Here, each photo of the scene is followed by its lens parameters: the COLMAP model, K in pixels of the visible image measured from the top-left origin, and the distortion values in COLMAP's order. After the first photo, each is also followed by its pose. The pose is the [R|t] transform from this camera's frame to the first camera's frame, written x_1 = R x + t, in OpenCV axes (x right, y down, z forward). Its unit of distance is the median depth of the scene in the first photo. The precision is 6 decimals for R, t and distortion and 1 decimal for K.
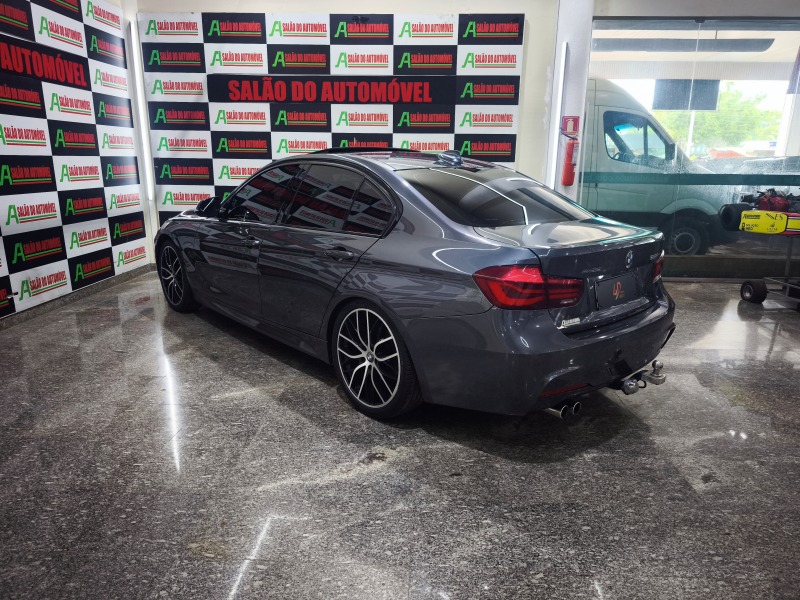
lens RADIAL K [[546.8, 0, 400.0], [0, 546.8, 300.0], [0, 0, 1]] dist [0.010003, -0.008026]
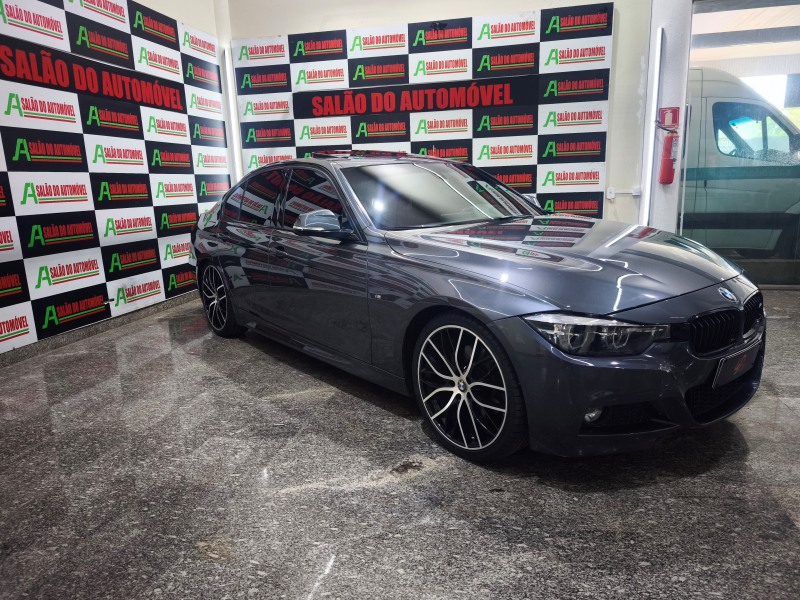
lens RADIAL K [[544.8, 0, 400.8], [0, 544.8, 299.7], [0, 0, 1]] dist [0.010452, -0.007680]
pose [[0.981680, -0.001744, -0.190529, 0.047267], [-0.005378, 0.999306, -0.036856, 0.018197], [0.190461, 0.037206, 0.980990, 0.038410]]
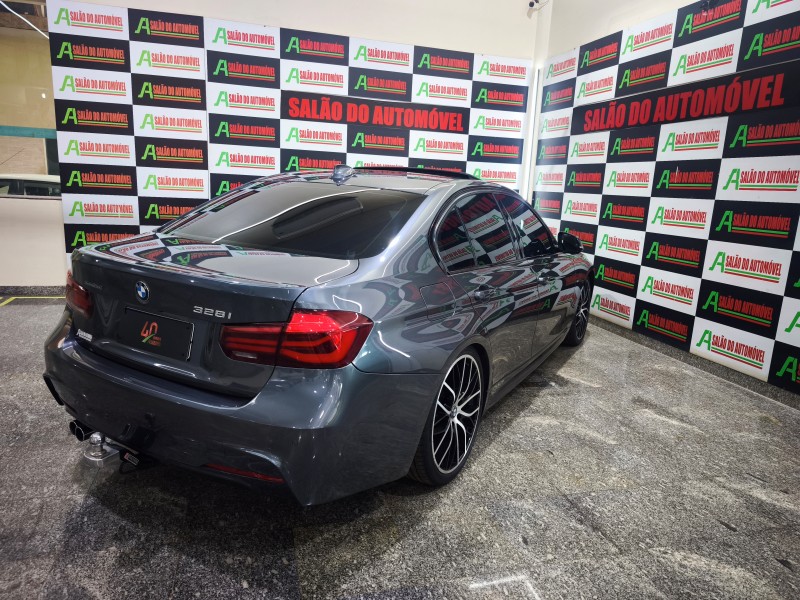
lens RADIAL K [[544.8, 0, 400.8], [0, 544.8, 299.7], [0, 0, 1]] dist [0.010452, -0.007680]
pose [[0.317187, 0.197532, -0.927563, 0.531624], [-0.280921, 0.953743, 0.107044, -0.105611], [0.905801, 0.226619, 0.358005, 0.461392]]
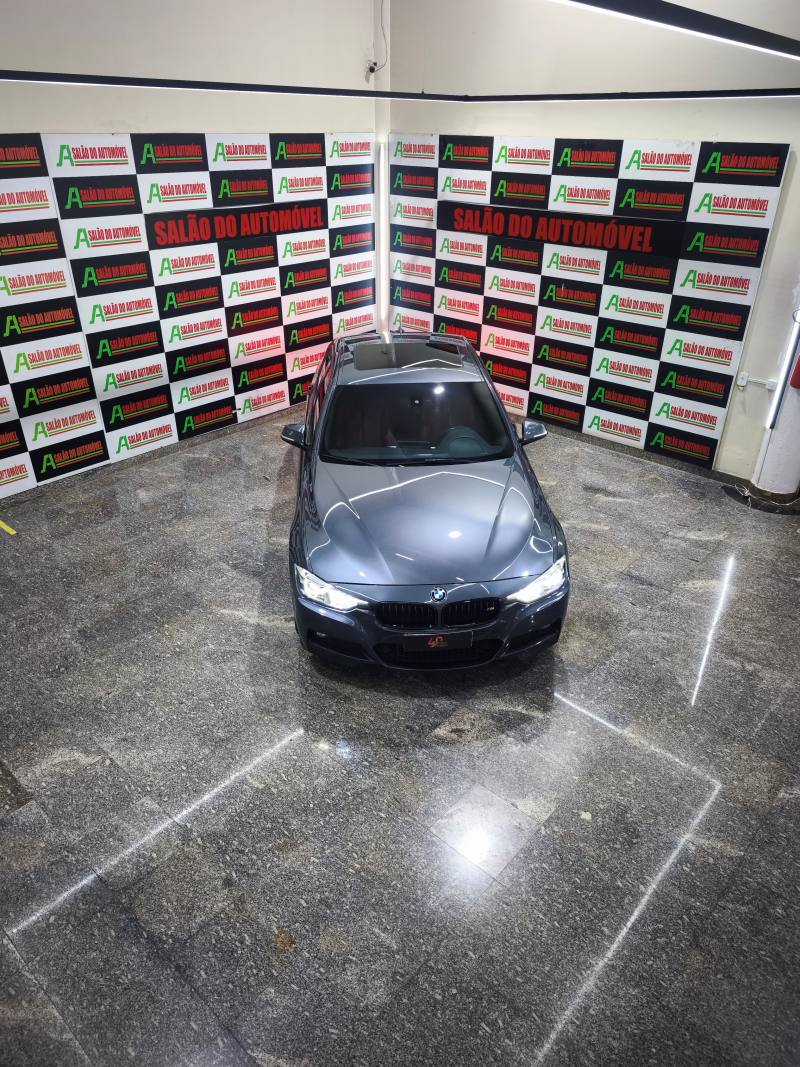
lens RADIAL K [[722.8, 0, 399.4], [0, 722.8, 530.1], [0, 0, 1]] dist [0.009559, -0.006878]
pose [[0.774811, 0.304939, -0.553787, 0.499035], [-0.155985, 0.941108, 0.299973, -0.241172], [0.612647, -0.146040, 0.776747, -0.131695]]
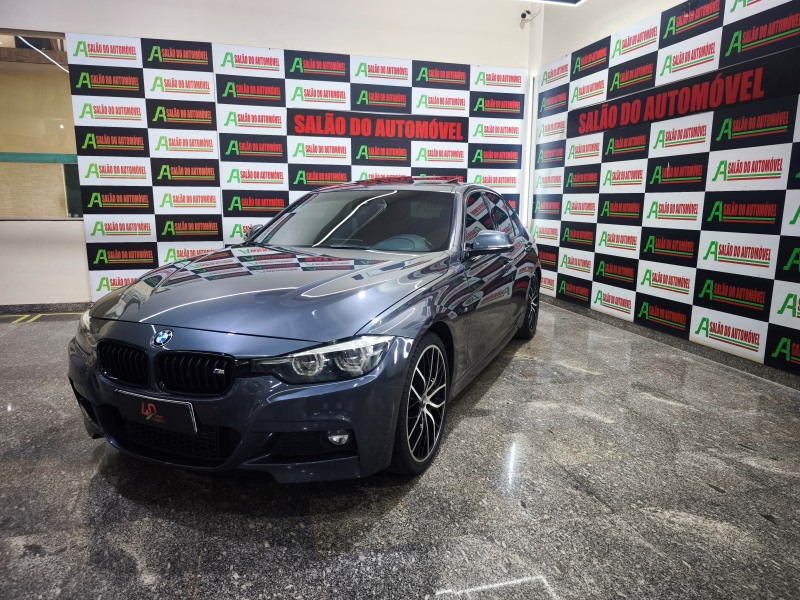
lens RADIAL K [[544.0, 0, 400.0], [0, 544.0, 300.0], [0, 0, 1]] dist [0.010231, -0.004286]
pose [[0.301290, 0.161330, -0.939785, 0.567775], [-0.242077, 0.966234, 0.088262, -0.092345], [0.922292, 0.200908, 0.330171, 0.462485]]
